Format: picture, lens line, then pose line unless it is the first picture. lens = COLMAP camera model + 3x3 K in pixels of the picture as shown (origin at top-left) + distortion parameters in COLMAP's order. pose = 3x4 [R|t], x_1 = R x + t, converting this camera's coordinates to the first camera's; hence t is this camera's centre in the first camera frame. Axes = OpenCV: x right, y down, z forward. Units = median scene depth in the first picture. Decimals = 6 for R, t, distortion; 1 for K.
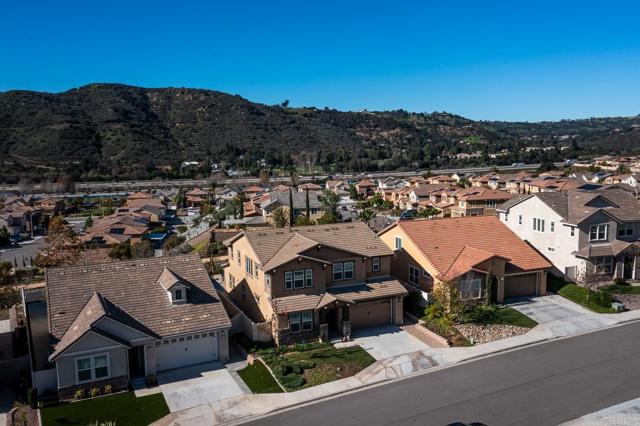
lens RADIAL K [[545.9, 0, 334.8], [0, 545.9, 211.0], [0, 0, 1]] dist [-0.020893, 0.001051]
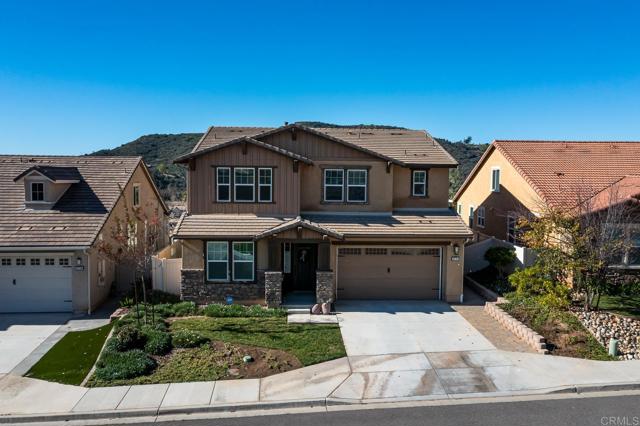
lens RADIAL K [[506.2, 0, 320.0], [0, 506.2, 213.0], [0, 0, 1]] dist [-0.017000, 0.002377]
pose [[0.931436, 0.047609, -0.360777, 0.144840], [-0.067241, 0.996850, -0.042055, 0.135842], [0.357638, 0.063430, 0.931703, 0.463226]]
